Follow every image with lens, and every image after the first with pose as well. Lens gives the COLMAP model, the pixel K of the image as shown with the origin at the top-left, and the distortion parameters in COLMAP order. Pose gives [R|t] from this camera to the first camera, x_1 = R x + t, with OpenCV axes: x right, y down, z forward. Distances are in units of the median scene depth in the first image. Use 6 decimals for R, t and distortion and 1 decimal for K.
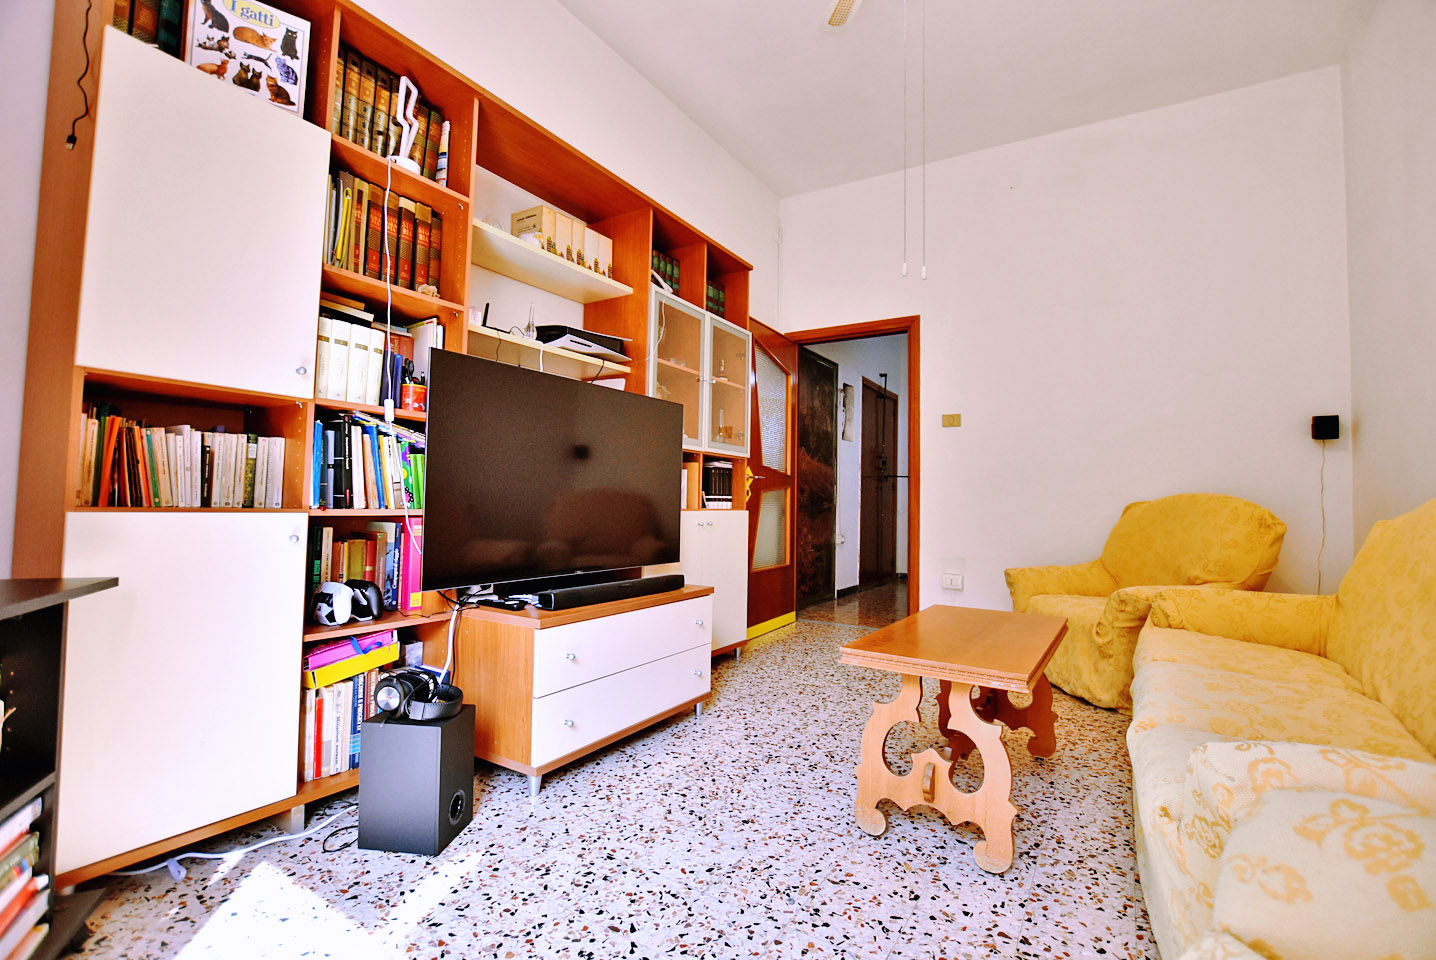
lens RADIAL K [[634.5, 0, 727.7], [0, 634.5, 473.9], [0, 0, 1]] dist [-0.033032, 0.005282]
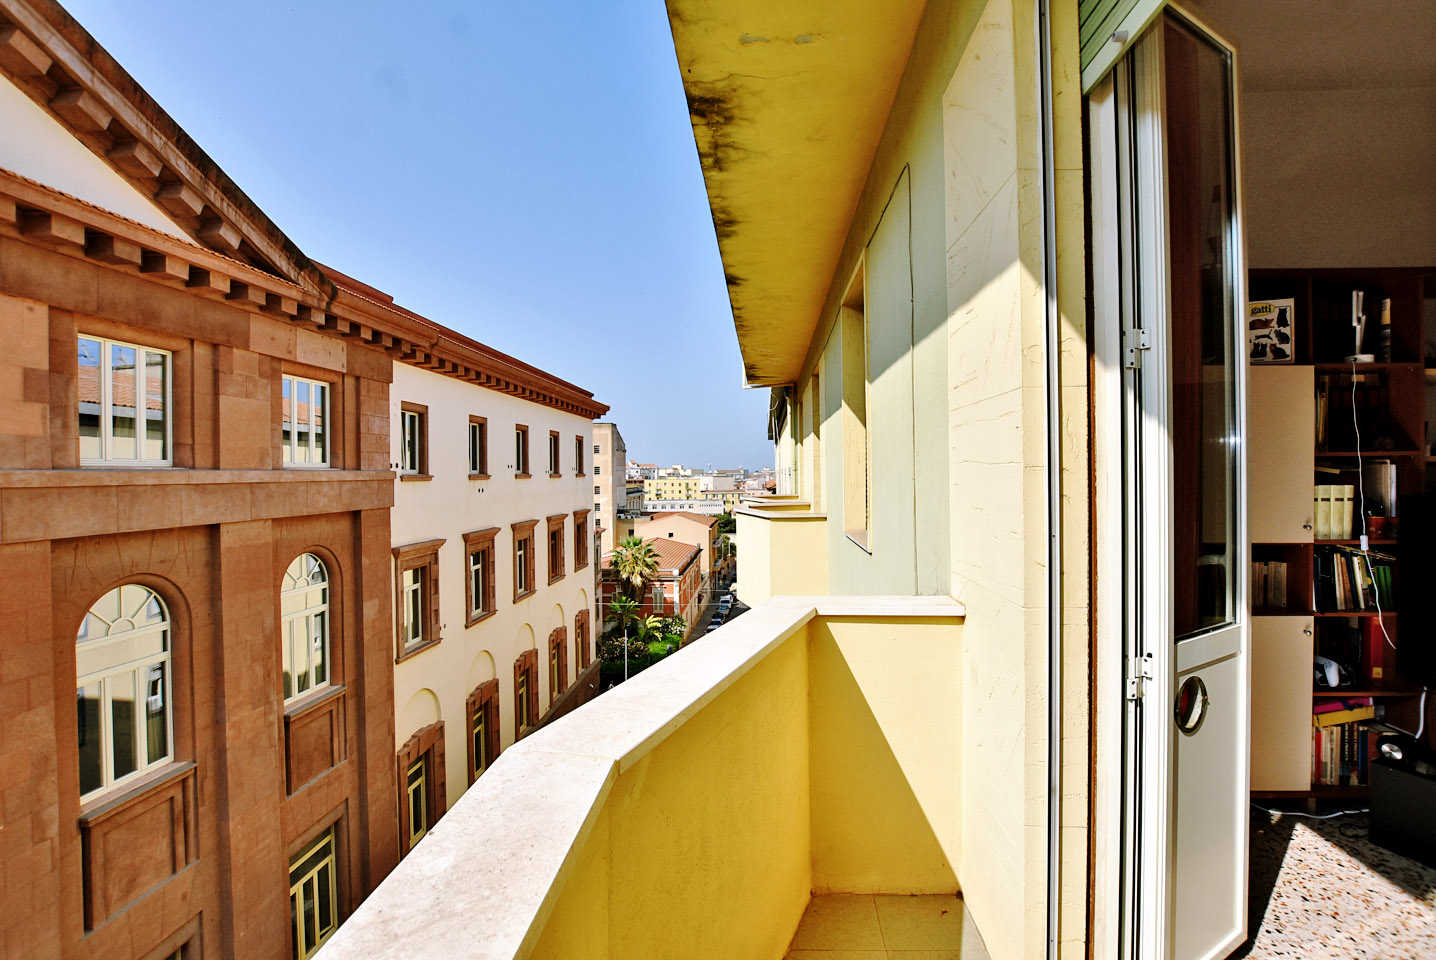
lens RADIAL K [[634.5, 0, 727.7], [0, 634.5, 473.9], [0, 0, 1]] dist [-0.033032, 0.005282]
pose [[0.465461, -0.018425, -0.884877, 0.024234], [0.052261, 0.998611, 0.006697, -0.382335], [0.883524, -0.049362, 0.465777, -1.010372]]
